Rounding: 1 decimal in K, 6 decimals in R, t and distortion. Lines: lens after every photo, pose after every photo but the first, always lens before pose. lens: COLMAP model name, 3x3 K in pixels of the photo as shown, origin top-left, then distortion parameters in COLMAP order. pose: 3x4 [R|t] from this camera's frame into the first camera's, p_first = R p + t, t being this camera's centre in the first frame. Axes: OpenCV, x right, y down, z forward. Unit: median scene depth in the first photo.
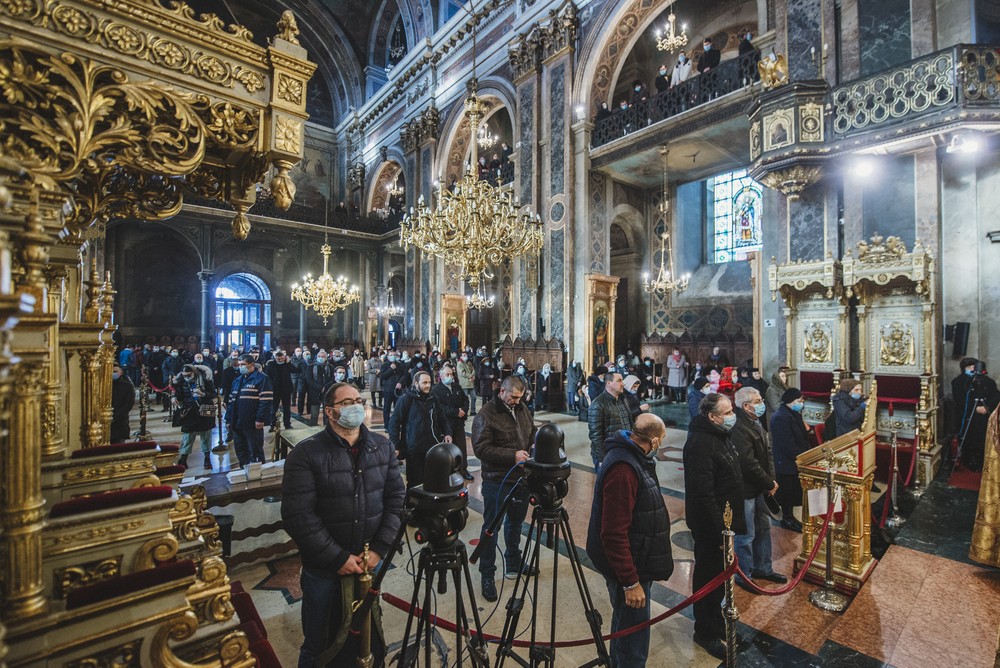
lens RADIAL K [[449.6, 0, 537.0], [0, 449.6, 334.6], [0, 0, 1]] dist [-0.017233, -0.000564]
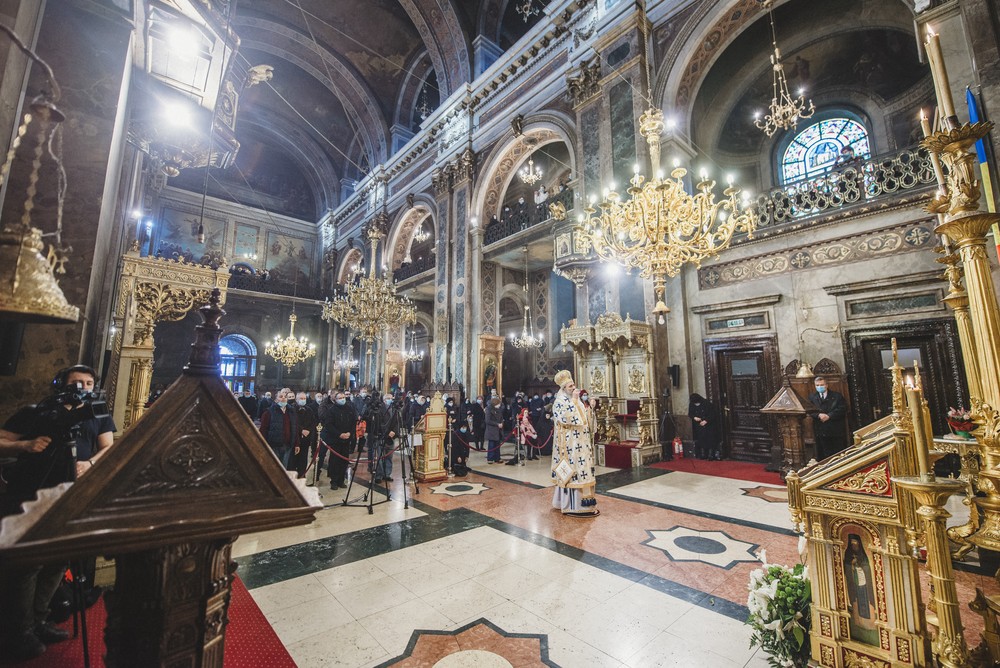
lens RADIAL K [[405.9, 0, 500.8], [0, 405.9, 331.1], [0, 0, 1]] dist [-0.017092, -0.000914]
pose [[0.999924, -0.006208, -0.010672, 0.191045], [0.004687, 0.990548, -0.137085, 0.024971], [0.011422, 0.137025, 0.990502, -0.231416]]
